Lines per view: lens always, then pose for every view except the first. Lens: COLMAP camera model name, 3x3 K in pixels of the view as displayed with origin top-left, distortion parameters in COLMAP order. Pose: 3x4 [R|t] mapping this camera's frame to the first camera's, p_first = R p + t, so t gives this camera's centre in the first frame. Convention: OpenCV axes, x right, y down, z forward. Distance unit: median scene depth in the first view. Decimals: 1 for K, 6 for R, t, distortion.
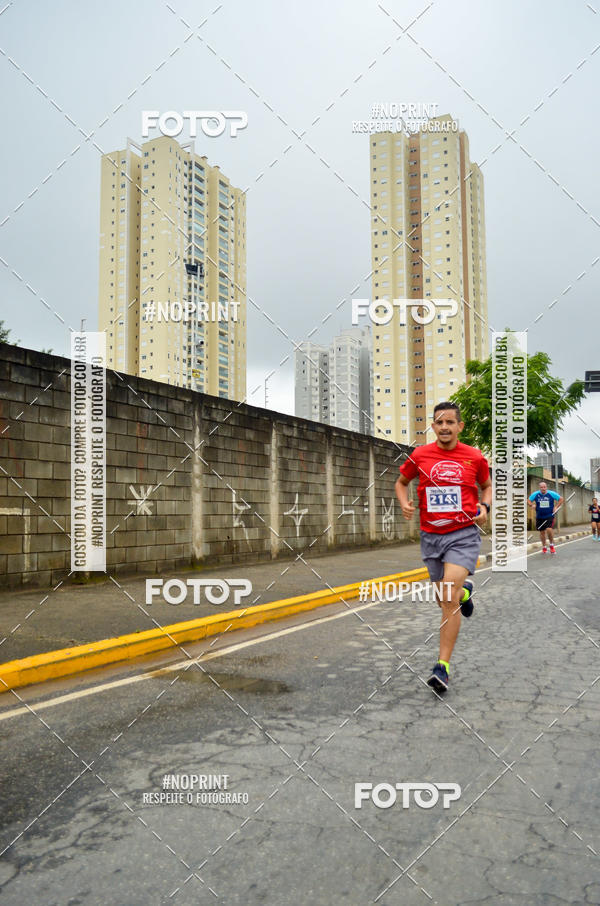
lens RADIAL K [[707.3, 0, 302.6], [0, 707.3, 453.5], [0, 0, 1]] dist [-0.008902, 0.006330]
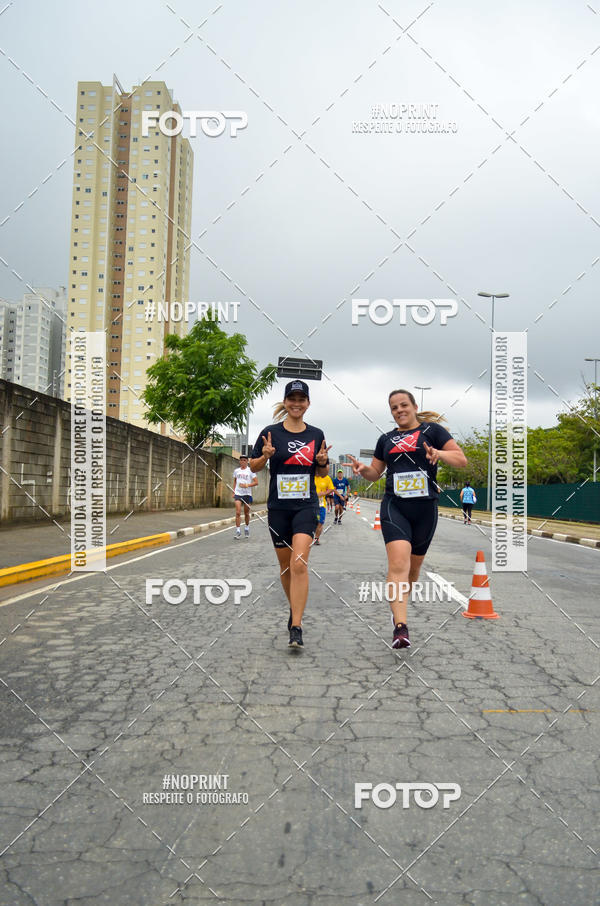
lens RADIAL K [[708.6, 0, 303.3], [0, 708.6, 453.7], [0, 0, 1]] dist [-0.007626, 0.006708]
pose [[0.906921, 0.052490, 0.418017, 0.005735], [-0.066692, 0.997584, 0.019429, 0.008155], [-0.415988, -0.045499, 0.908231, 0.058485]]
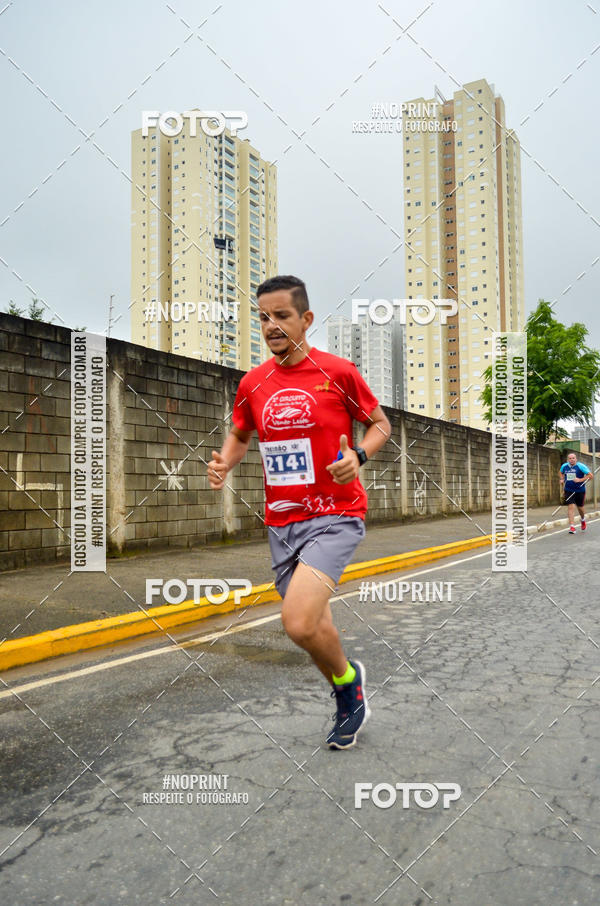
lens RADIAL K [[707.6, 0, 303.2], [0, 707.6, 453.6], [0, 0, 1]] dist [-0.009703, 0.004741]
pose [[0.998932, -0.005184, -0.045907, 0.003460], [0.006753, 0.999396, 0.034090, 0.001552], [0.045702, -0.034363, 0.998364, 0.002651]]
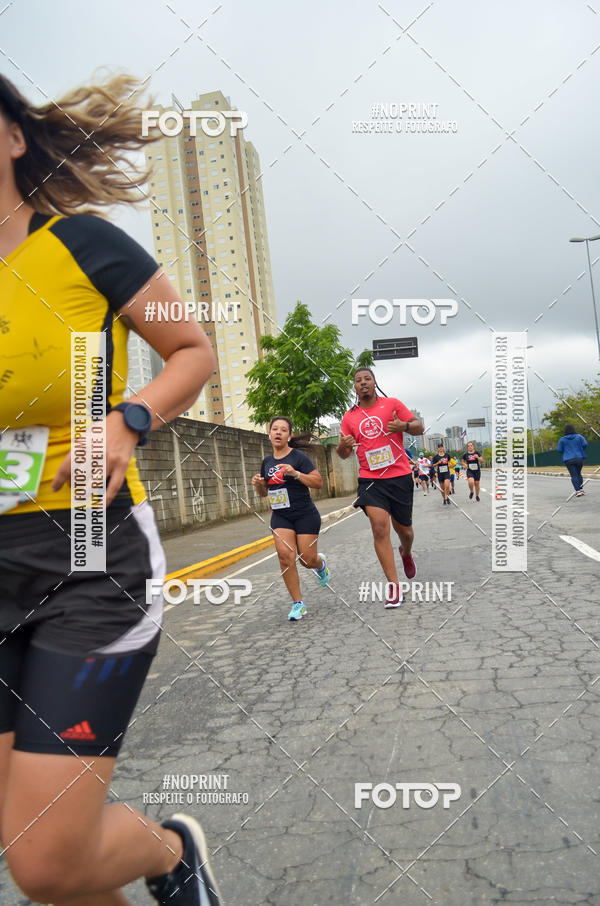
lens RADIAL K [[707.0, 0, 301.8], [0, 707.0, 452.4], [0, 0, 1]] dist [-0.004752, 0.005073]
pose [[0.957378, -0.087086, 0.275395, -0.003645], [0.080390, 0.996130, 0.035533, 0.006377], [-0.277424, -0.011879, 0.960674, 0.053190]]
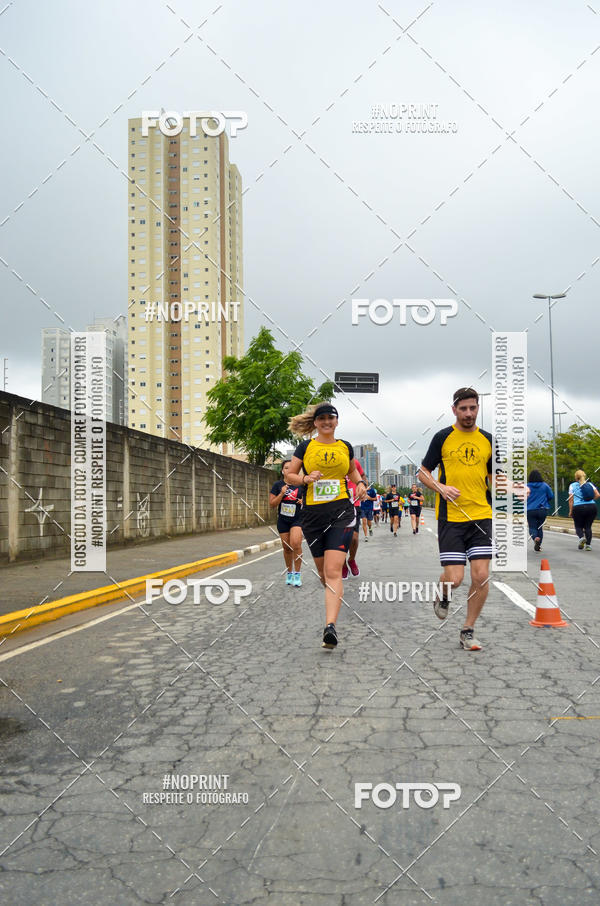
lens RADIAL K [[707.2, 0, 303.4], [0, 707.2, 453.8], [0, 0, 1]] dist [-0.009303, 0.005951]
pose [[0.940993, 0.013875, 0.338142, 0.001688], [-0.016059, 0.999864, 0.003663, 0.004930], [-0.338045, -0.008877, 0.941088, 0.047283]]
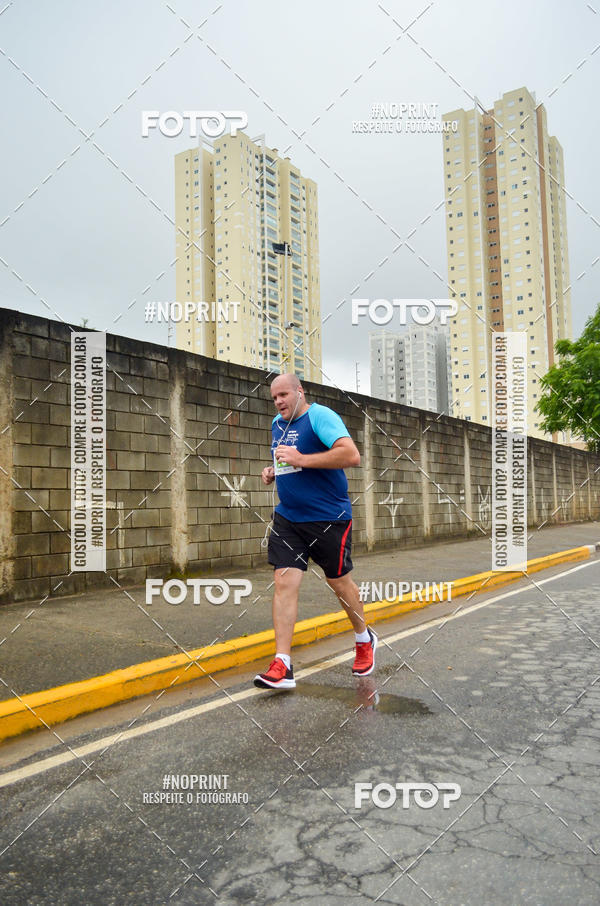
lens RADIAL K [[704.3, 0, 301.1], [0, 704.3, 453.0], [0, 0, 1]] dist [-0.008173, 0.006349]
pose [[0.993770, -0.021633, -0.109327, -0.025033], [0.023081, 0.999662, 0.011995, 0.003611], [0.109030, -0.014444, 0.993933, 0.048519]]
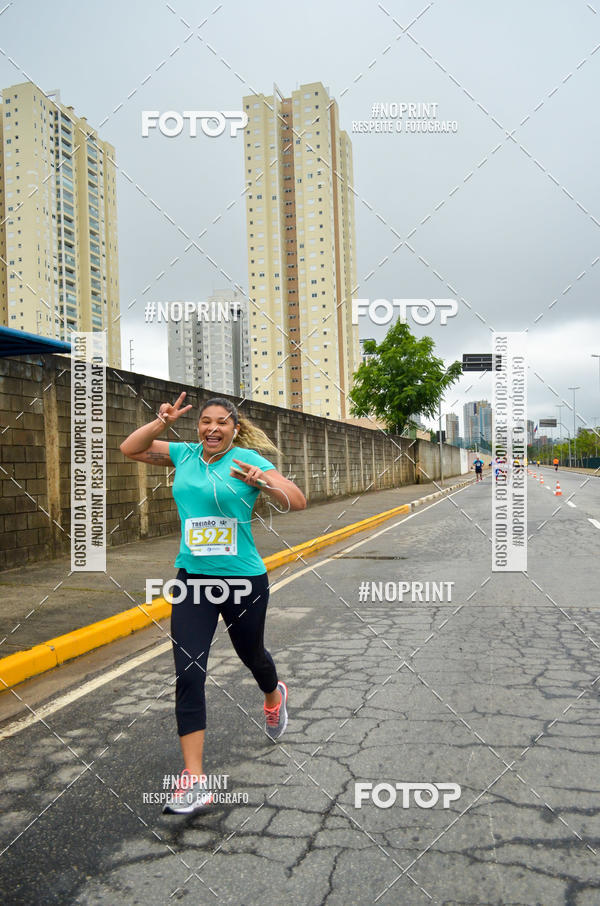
lens RADIAL K [[714.5, 0, 298.4], [0, 714.5, 454.5], [0, 0, 1]] dist [-0.010970, 0.000239]
pose [[0.982535, -0.023164, 0.184630, -0.258739], [0.011761, 0.997968, 0.062617, -0.052086], [-0.185705, -0.059352, 0.980811, -0.399032]]
